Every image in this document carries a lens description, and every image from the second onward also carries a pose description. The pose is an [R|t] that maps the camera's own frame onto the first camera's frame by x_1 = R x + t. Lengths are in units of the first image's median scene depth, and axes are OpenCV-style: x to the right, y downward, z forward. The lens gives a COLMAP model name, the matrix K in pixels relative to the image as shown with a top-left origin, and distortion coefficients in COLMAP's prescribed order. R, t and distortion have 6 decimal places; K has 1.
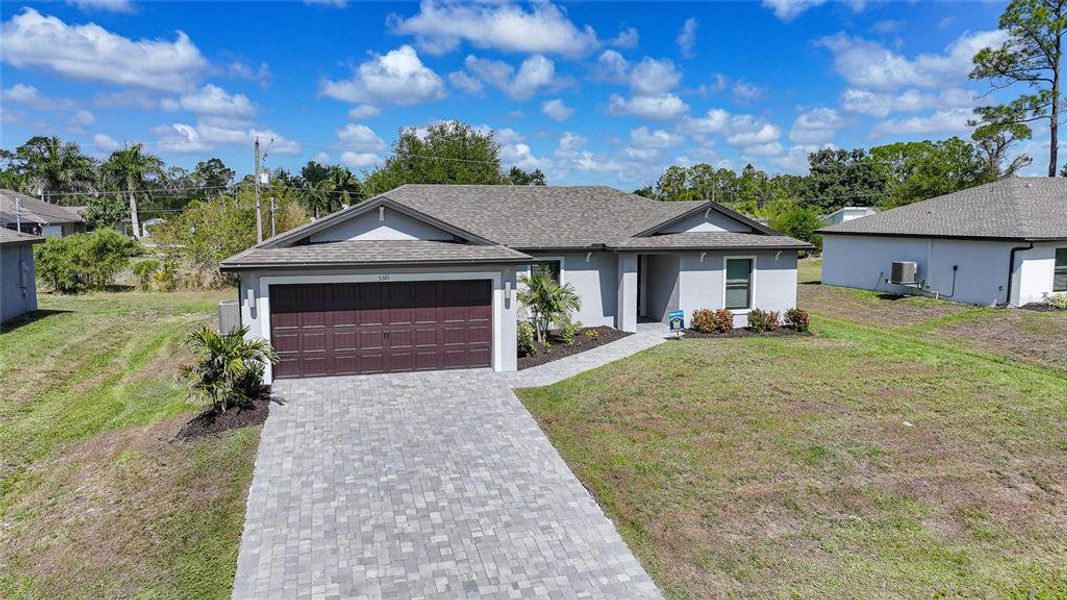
lens RADIAL K [[747.1, 0, 539.3], [0, 747.1, 298.3], [0, 0, 1]] dist [0.001216, 0.010316]
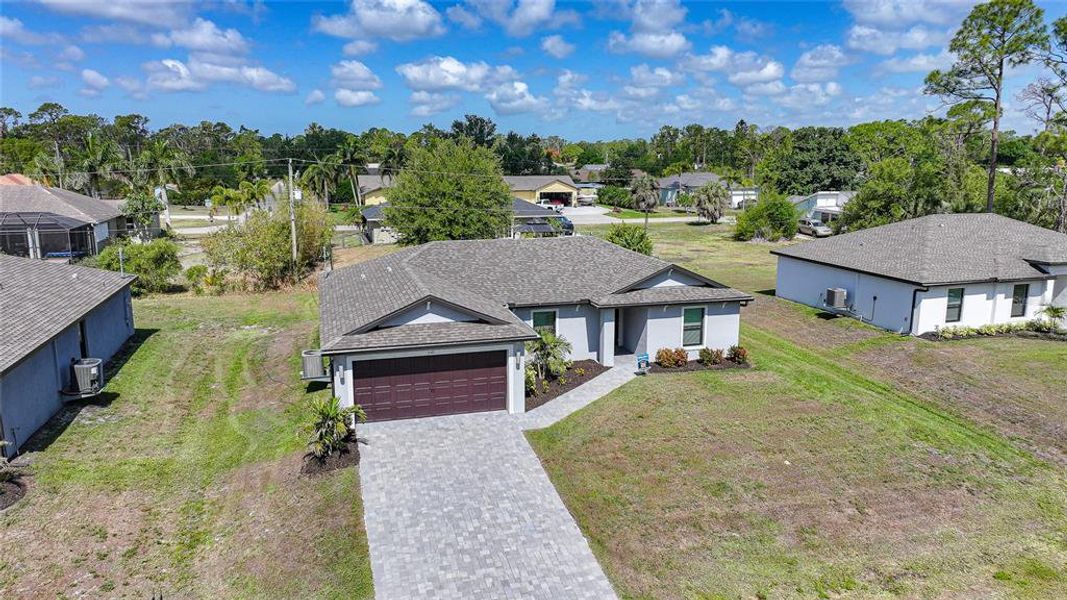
lens RADIAL K [[747.1, 0, 540.4], [0, 747.1, 294.1], [0, 0, 1]] dist [0.001216, 0.010316]
pose [[0.999975, 0.000616, 0.006991, -0.010813], [-0.001121, 0.997370, 0.072469, -0.227441], [-0.006928, -0.072475, 0.997346, -0.384152]]
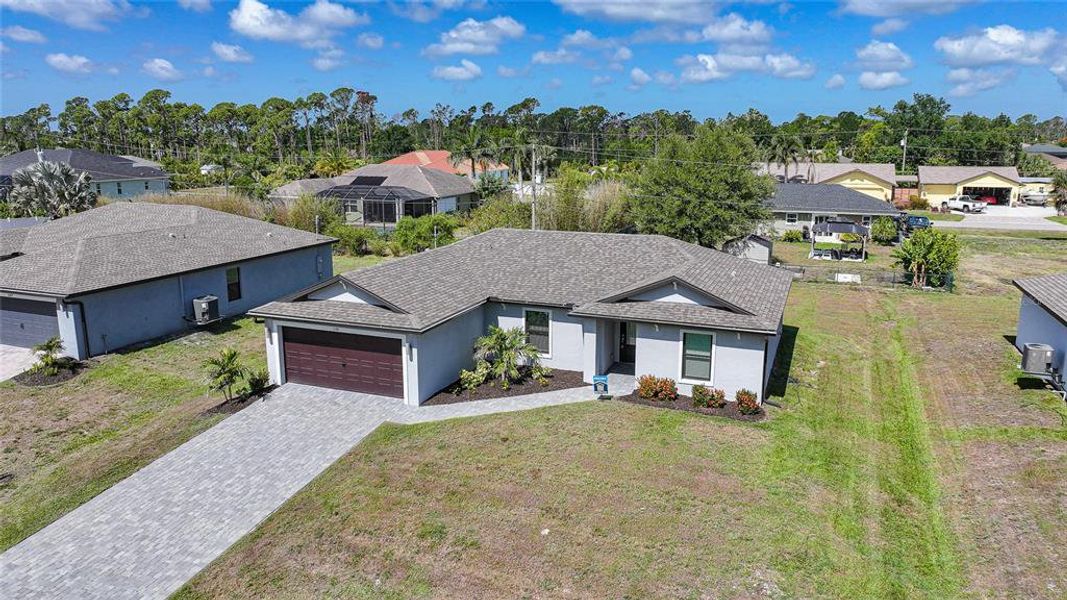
lens RADIAL K [[747.1, 0, 534.6], [0, 747.1, 288.3], [0, 0, 1]] dist [0.001216, 0.010316]
pose [[0.793205, 0.120331, -0.596947, 0.935175], [-0.070371, 0.991828, 0.106423, -0.279487], [0.604874, -0.042407, 0.795191, 0.050420]]
